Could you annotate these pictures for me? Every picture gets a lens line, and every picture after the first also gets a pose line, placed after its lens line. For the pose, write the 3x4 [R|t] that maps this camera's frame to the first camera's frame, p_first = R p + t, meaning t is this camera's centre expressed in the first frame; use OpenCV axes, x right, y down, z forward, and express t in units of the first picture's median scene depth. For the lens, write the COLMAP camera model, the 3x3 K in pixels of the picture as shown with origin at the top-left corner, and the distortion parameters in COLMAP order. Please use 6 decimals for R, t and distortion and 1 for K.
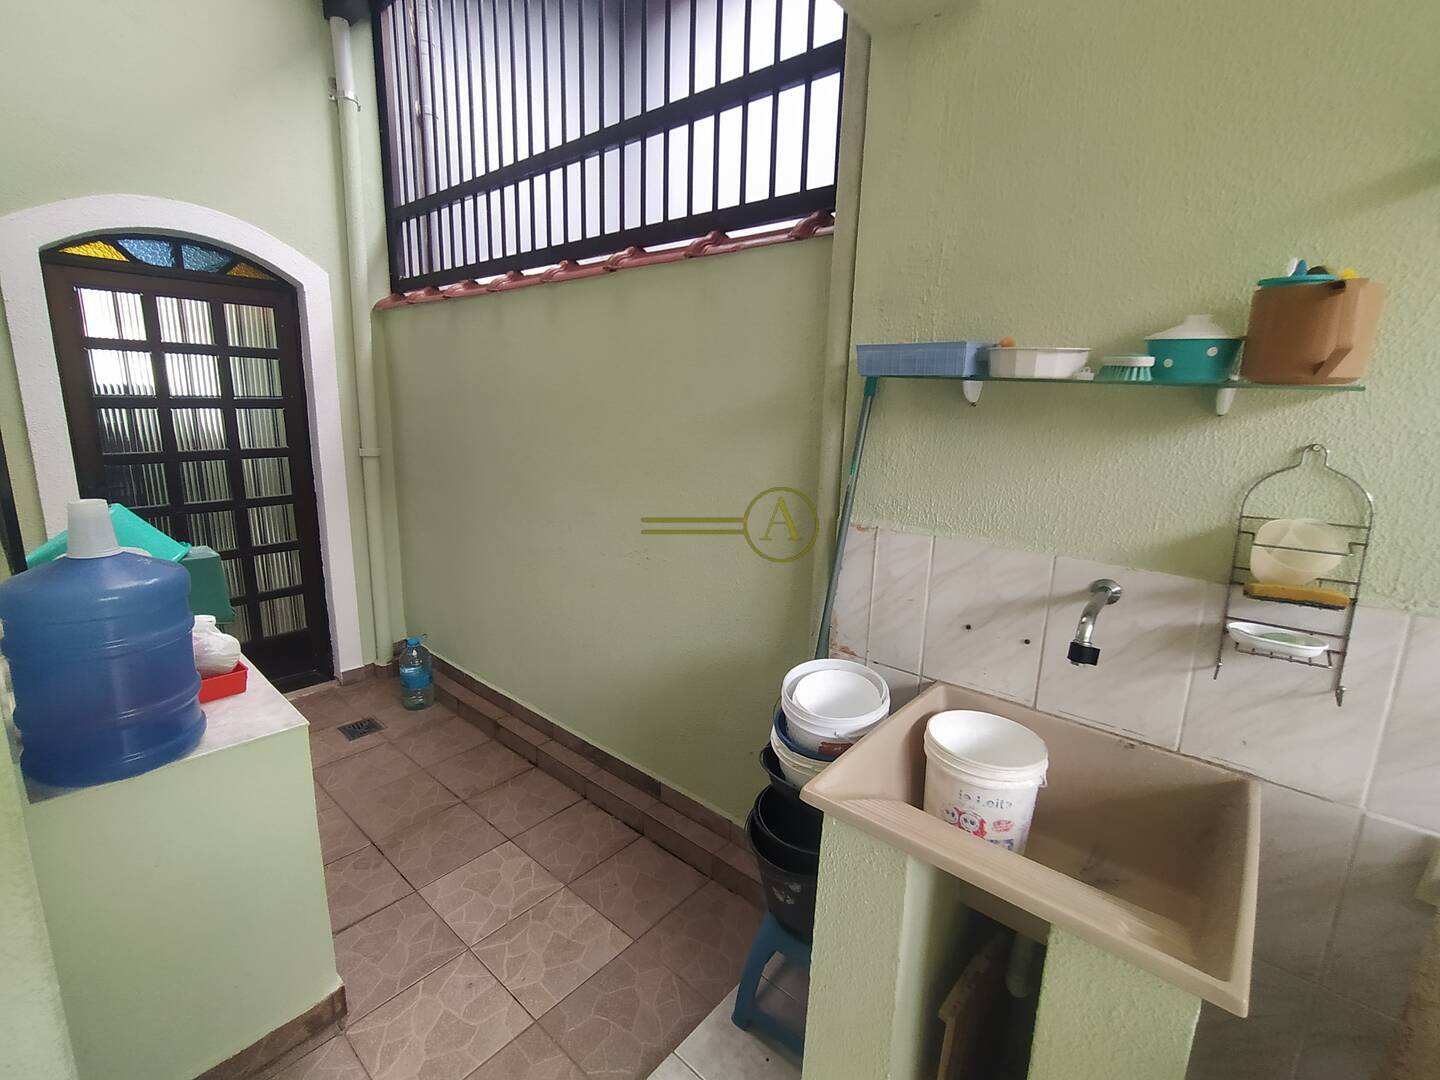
lens RADIAL K [[654.3, 0, 716.6], [0, 654.3, 530.1], [0, 0, 1]] dist [-0.010762, 0.005831]
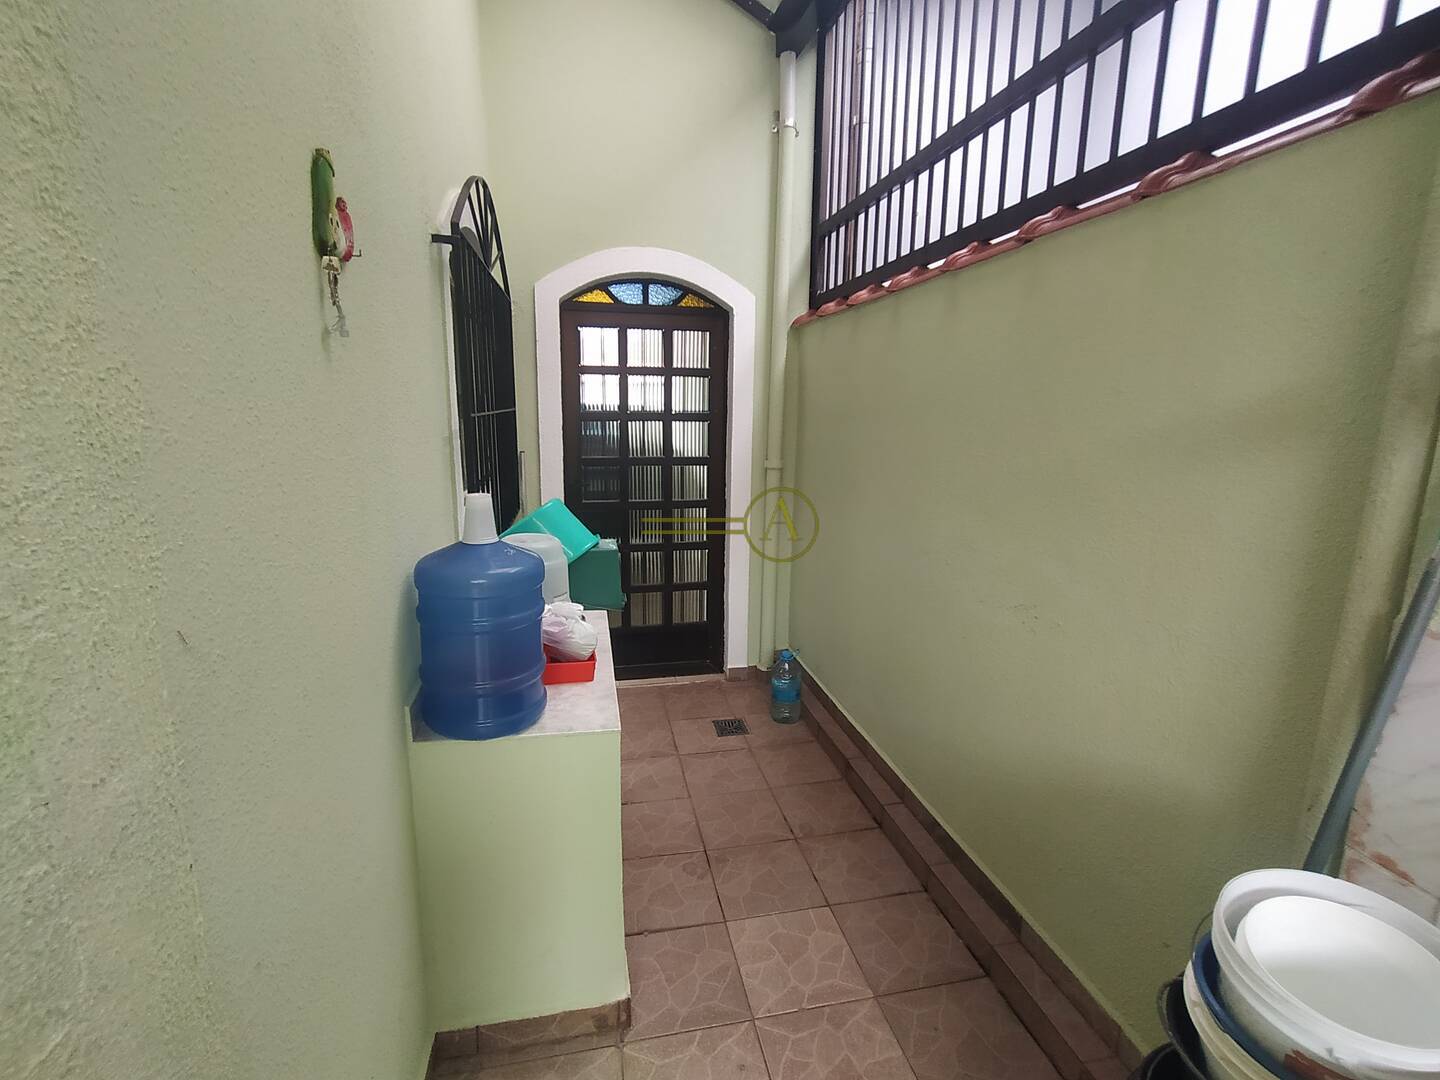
lens RADIAL K [[654.3, 0, 716.6], [0, 654.3, 530.1], [0, 0, 1]] dist [-0.010762, 0.005831]
pose [[0.797636, 0.097173, -0.595260, 0.030571], [-0.113354, 0.993501, 0.010292, -0.018444], [0.592392, 0.059265, 0.803467, 0.140095]]
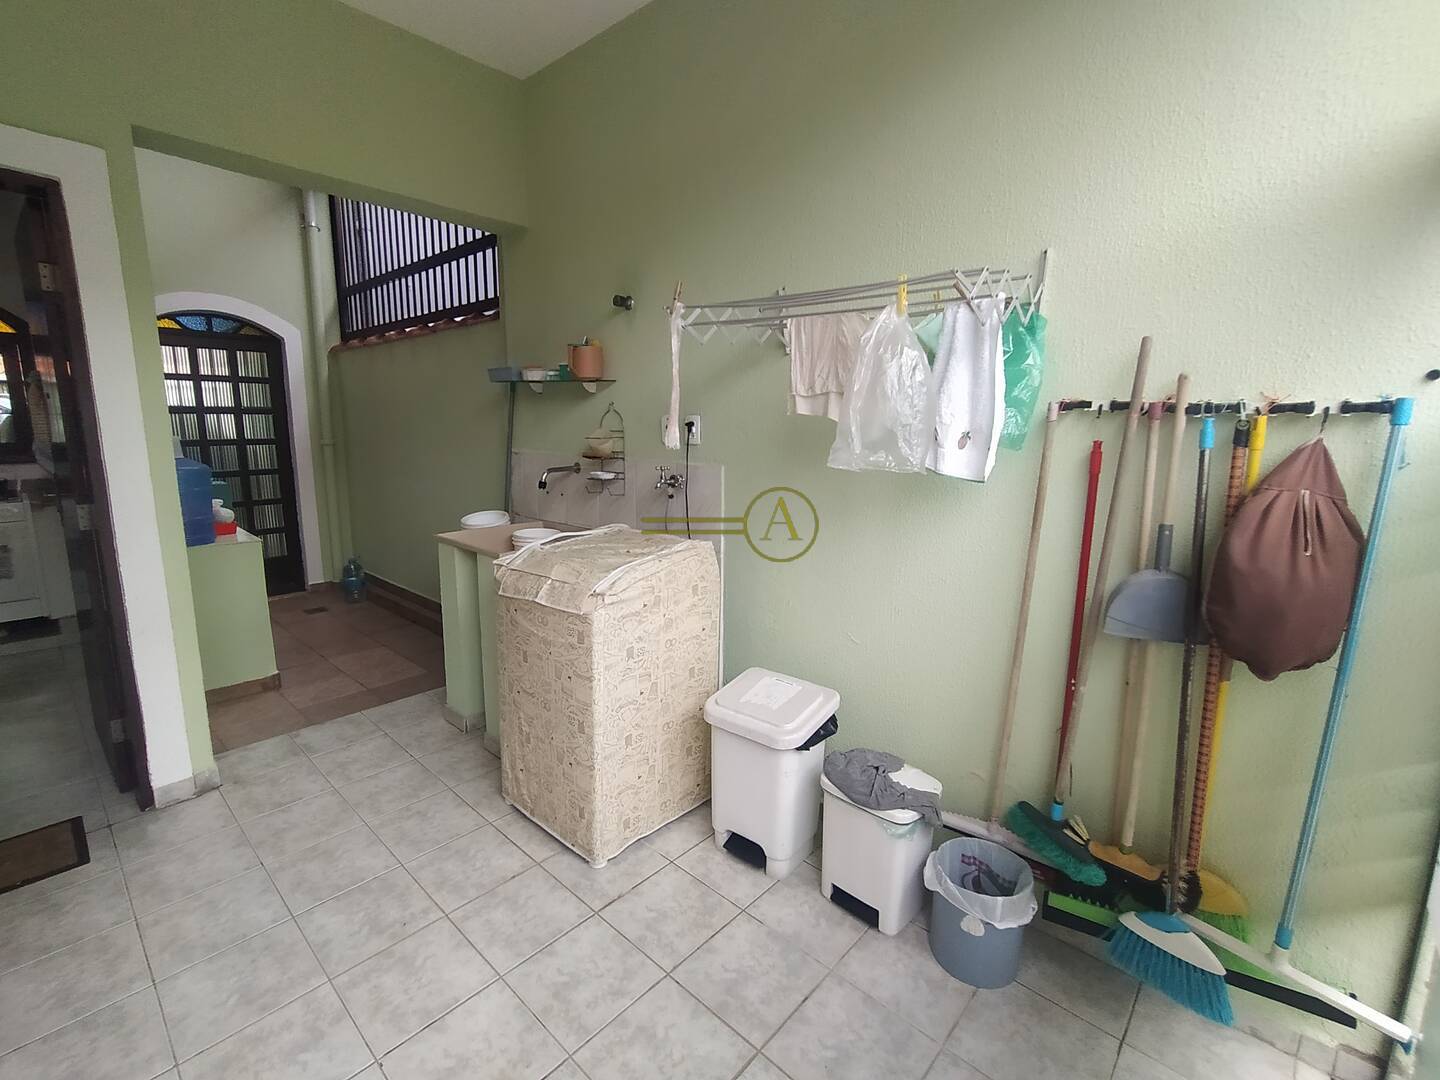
lens RADIAL K [[651.4, 0, 716.7], [0, 651.4, 531.1], [0, 0, 1]] dist [-0.006559, 0.003411]
pose [[0.999491, -0.012070, -0.029544, 0.540465], [0.011083, 0.999382, -0.033348, 0.190038], [0.029928, 0.033003, 0.999007, -0.637653]]
